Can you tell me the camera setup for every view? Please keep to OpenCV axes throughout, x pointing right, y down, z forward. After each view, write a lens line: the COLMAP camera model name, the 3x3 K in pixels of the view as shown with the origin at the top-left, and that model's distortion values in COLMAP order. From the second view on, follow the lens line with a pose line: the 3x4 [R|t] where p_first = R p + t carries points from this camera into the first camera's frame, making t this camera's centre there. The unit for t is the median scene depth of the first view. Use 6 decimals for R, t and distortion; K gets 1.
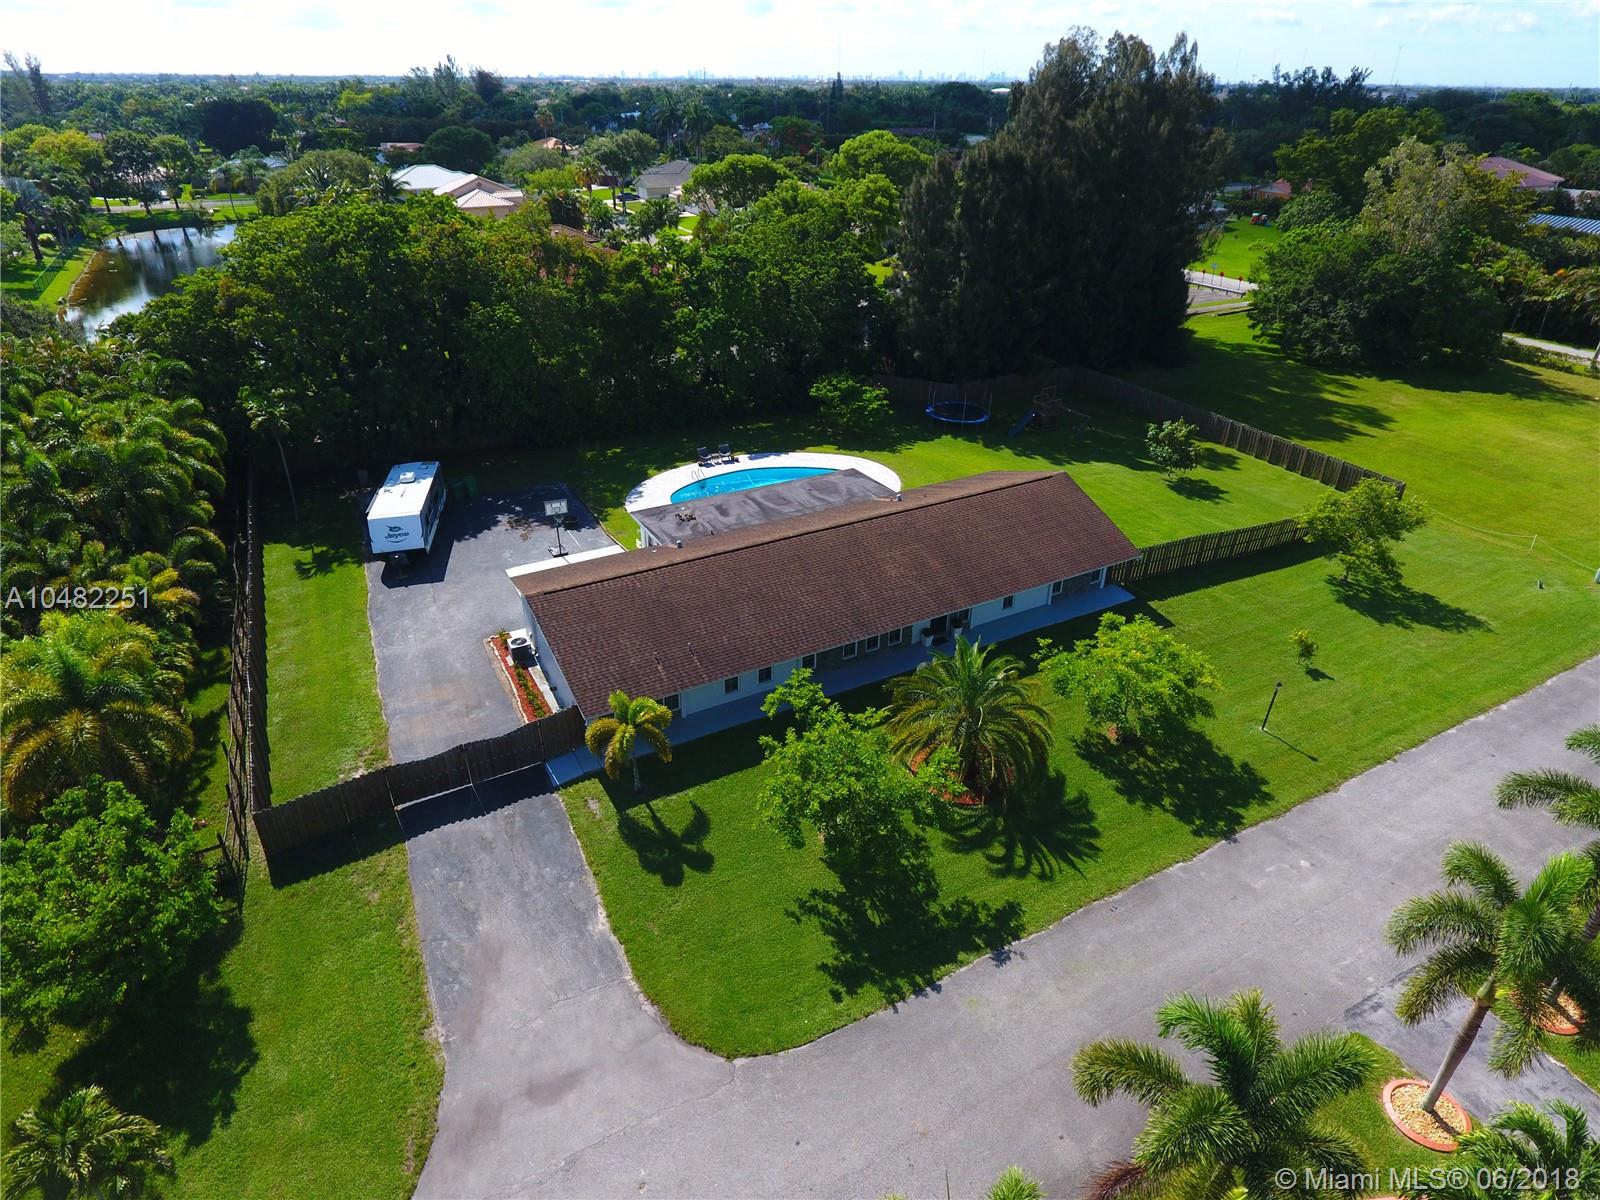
lens RADIAL K [[935.8, 0, 801.6], [0, 935.8, 579.1], [0, 0, 1]] dist [-0.003414, -0.001299]
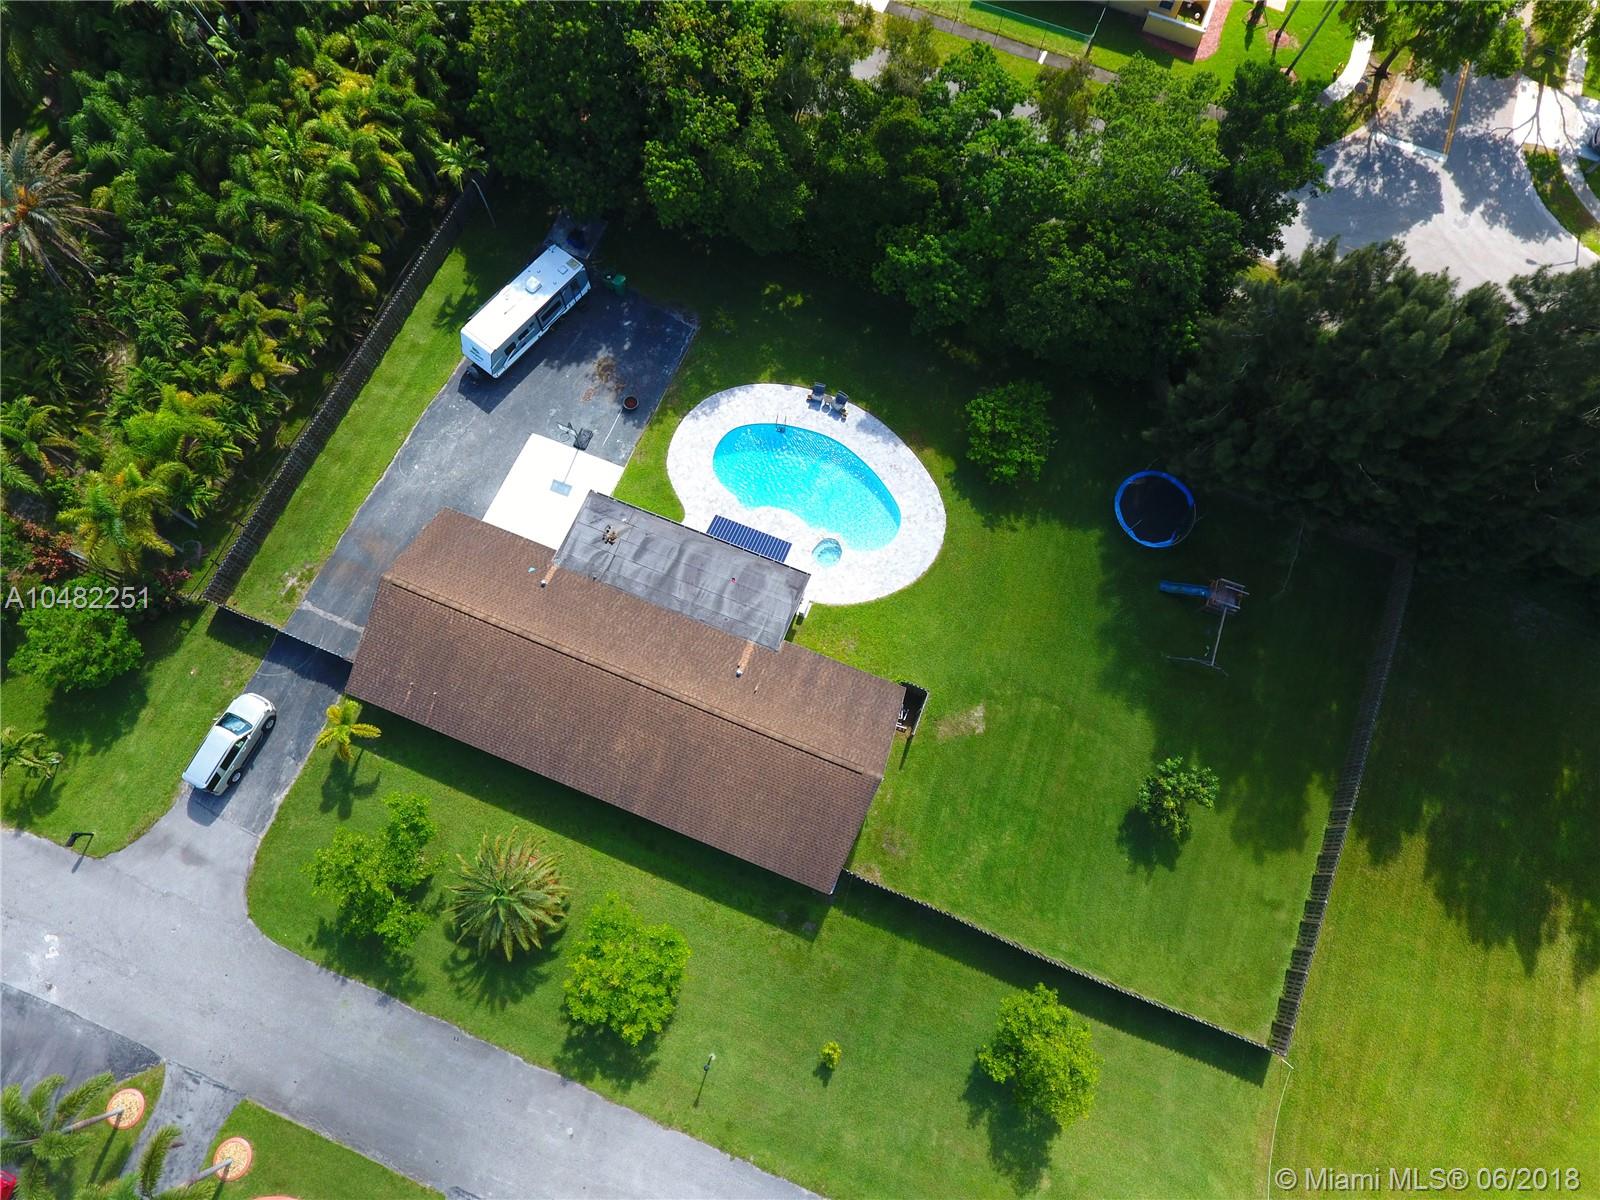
lens RADIAL K [[935.8, 0, 801.6], [0, 935.8, 579.1], [0, 0, 1]] dist [-0.003414, -0.001299]
pose [[0.633551, 0.740375, -0.224628, 0.319094], [-0.379885, 0.550597, 0.743324, -0.985528], [0.674018, -0.385601, 0.630088, 0.455398]]
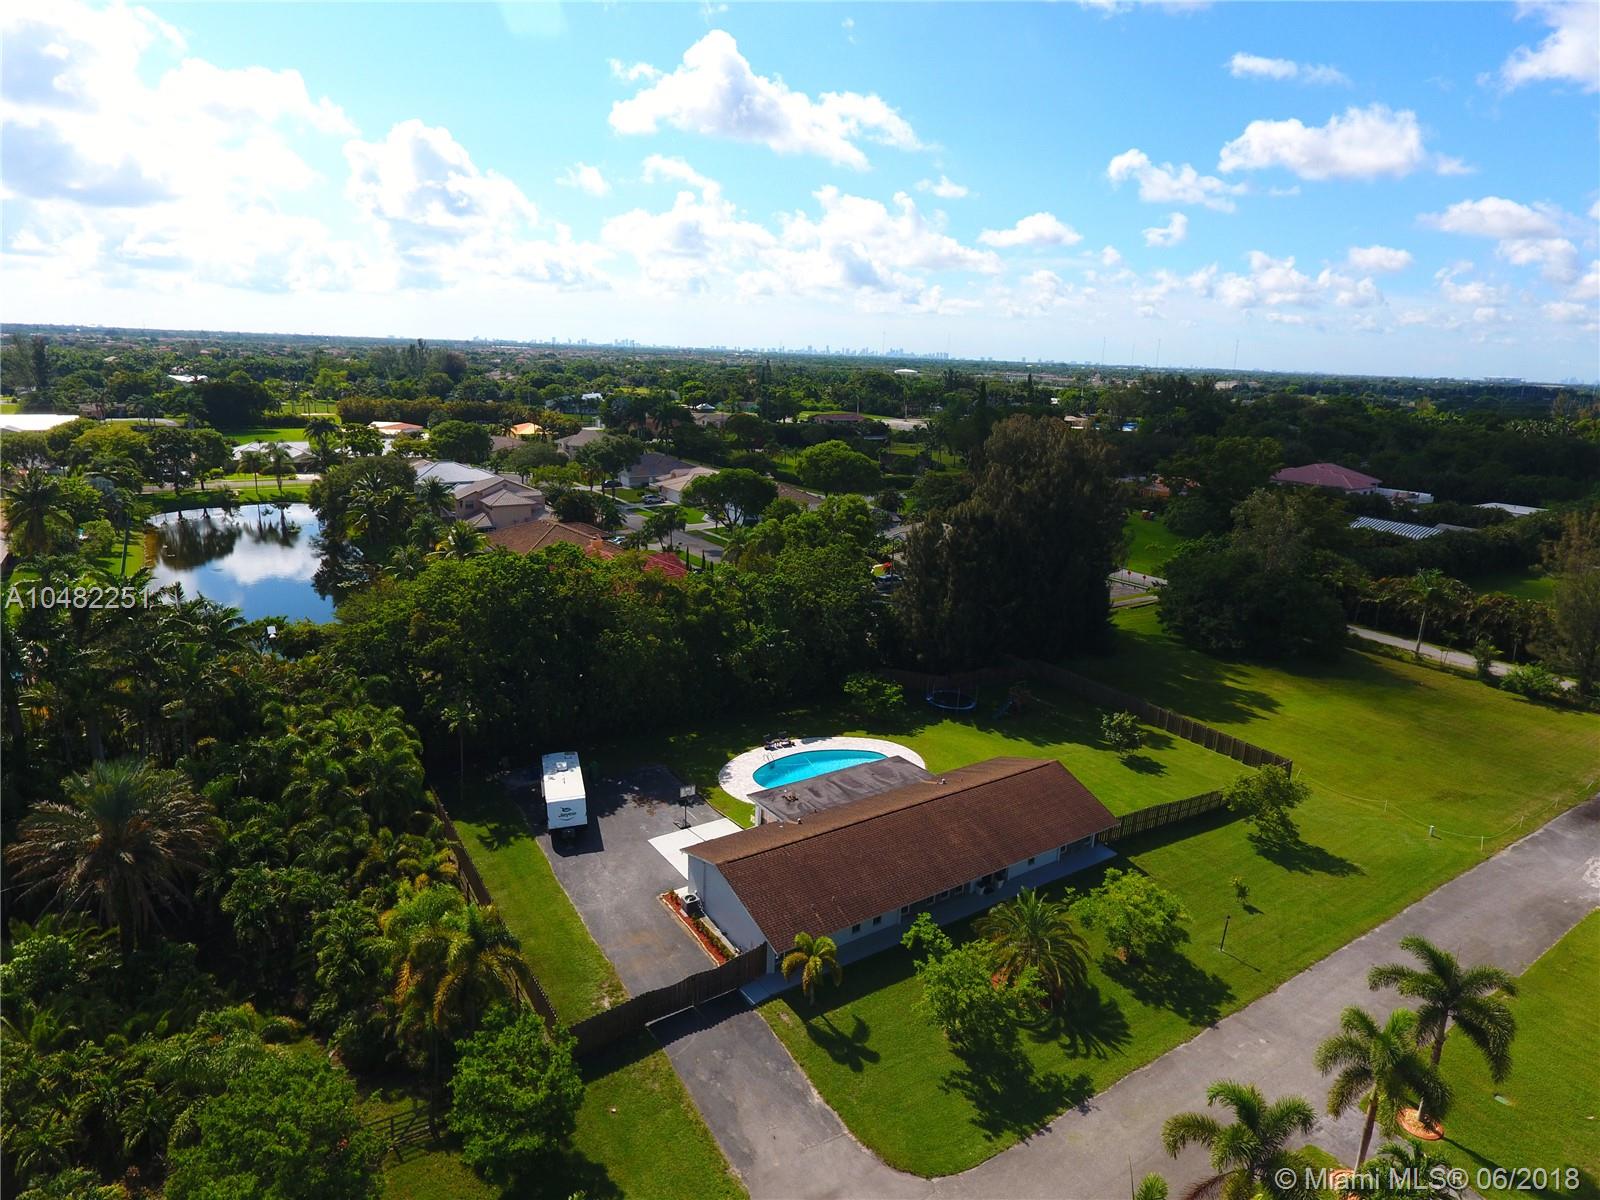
lens RADIAL K [[935.8, 0, 801.6], [0, 935.8, 579.1], [0, 0, 1]] dist [-0.003414, -0.001299]
pose [[0.996022, 0.007578, 0.088790, -0.240402], [0.014802, 0.968466, -0.248705, -0.038257], [-0.087874, 0.249030, 0.964501, -0.403464]]
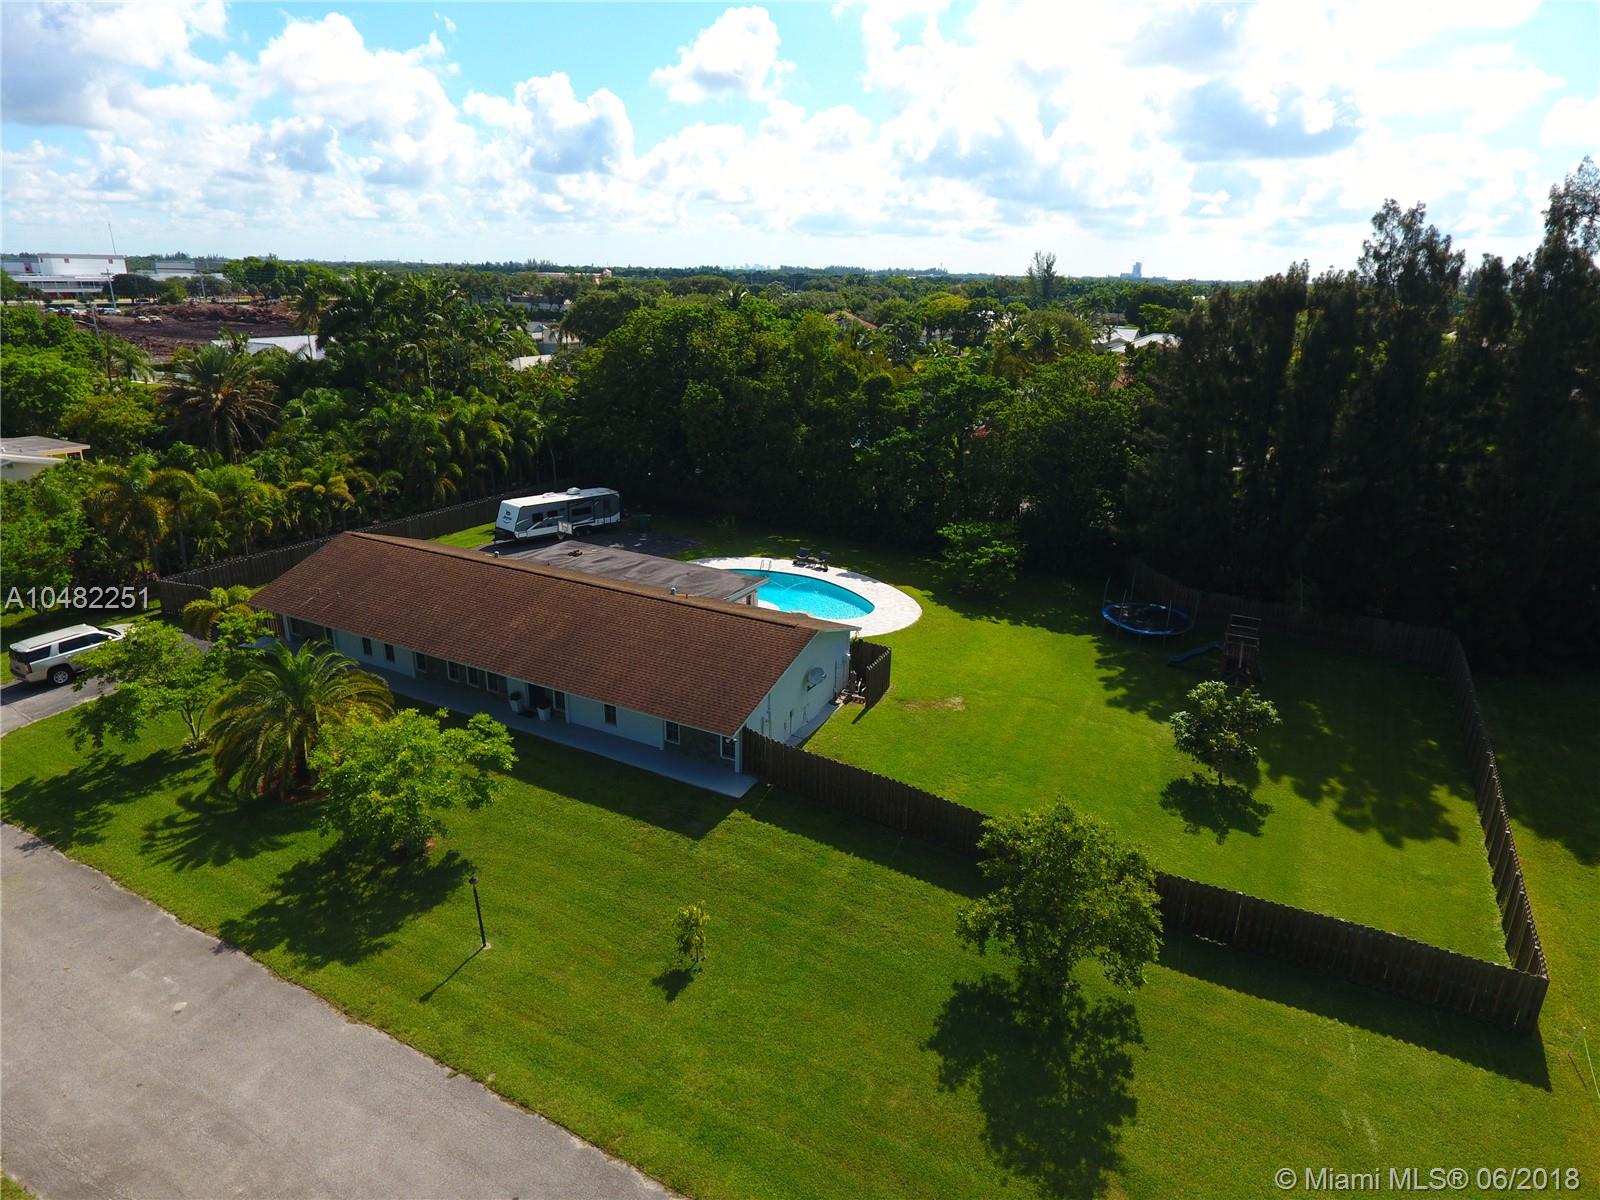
lens RADIAL K [[935.8, 0, 801.6], [0, 935.8, 579.1], [0, 0, 1]] dist [-0.003414, -0.001299]
pose [[0.552971, 0.264601, -0.790069, 0.943238], [-0.410705, 0.911594, 0.017848, -0.174651], [0.724945, 0.314616, 0.612758, 0.548705]]
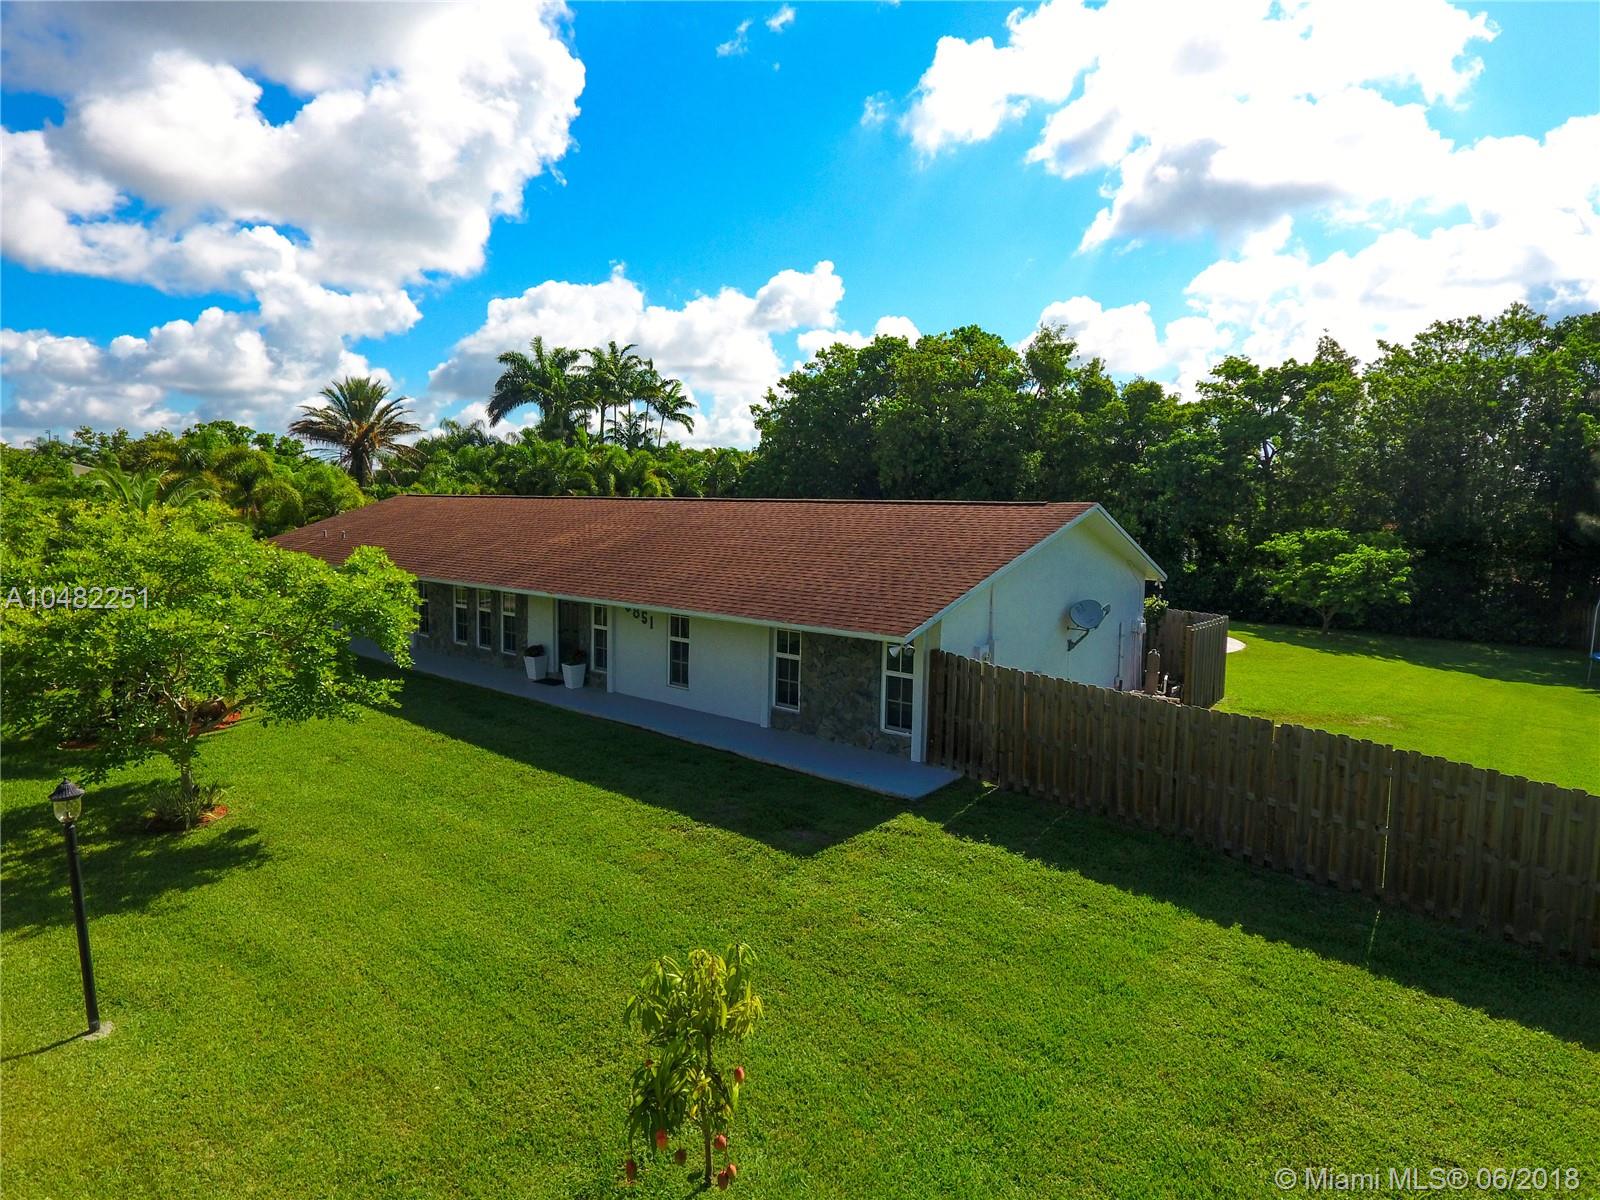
lens RADIAL K [[929.6, 0, 800.0], [0, 929.6, 600.0], [0, 0, 1]] dist [-0.008391, -0.001052]
pose [[0.349983, 0.094971, -0.931929, 0.639244], [-0.456224, 0.886169, -0.081026, 0.004335], [0.818151, 0.453526, 0.353472, 0.856504]]
